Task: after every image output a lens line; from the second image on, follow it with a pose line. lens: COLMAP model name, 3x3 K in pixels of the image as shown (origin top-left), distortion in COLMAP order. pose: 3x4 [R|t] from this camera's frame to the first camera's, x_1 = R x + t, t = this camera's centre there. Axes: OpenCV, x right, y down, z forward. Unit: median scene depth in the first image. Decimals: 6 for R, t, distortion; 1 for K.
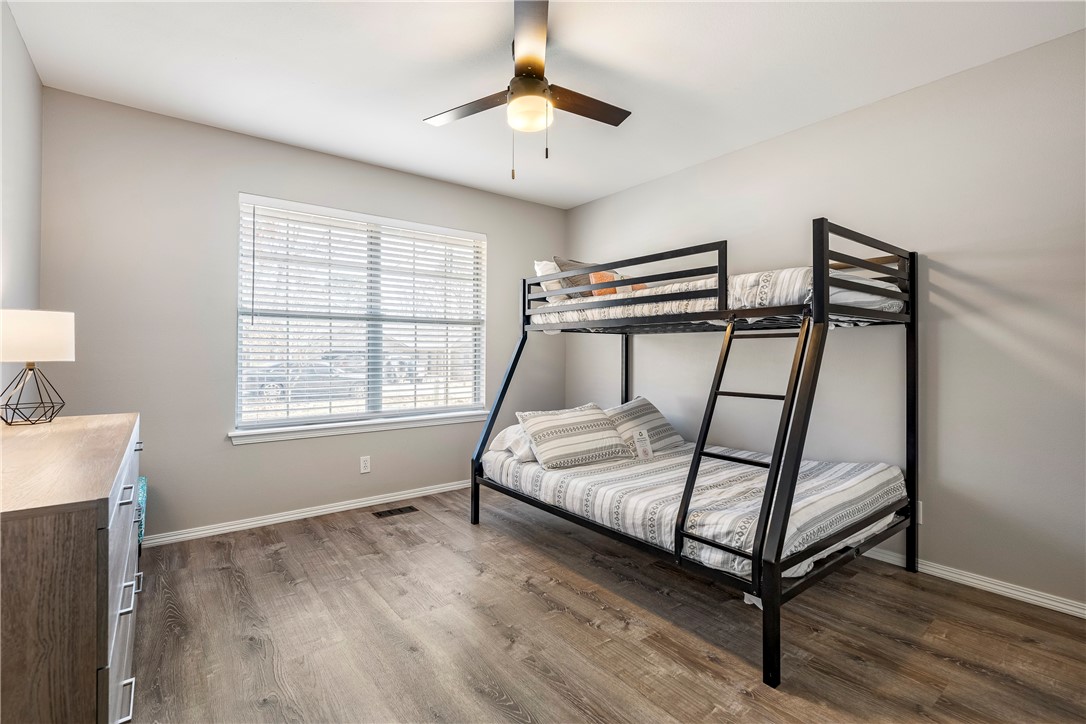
lens RADIAL K [[486.1, 0, 543.0], [0, 486.1, 362.0], [0, 0, 1]] dist [0.000235, 0.000001]
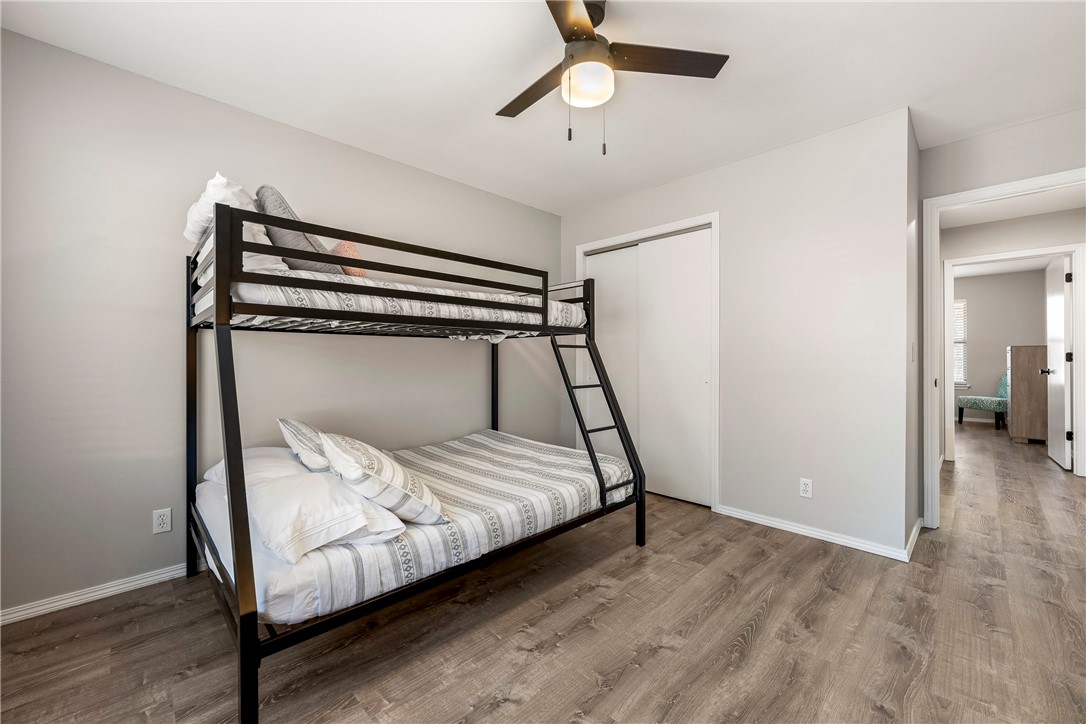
lens RADIAL K [[428.8, 0, 543.0], [0, 428.8, 362.0], [0, 0, 1]] dist [-0.000325, 0.000013]
pose [[-0.106662, -0.016521, 0.994158, -0.761502], [0.012962, 0.999754, 0.018005, -0.027727], [-0.994211, 0.014807, -0.106422, 1.114479]]
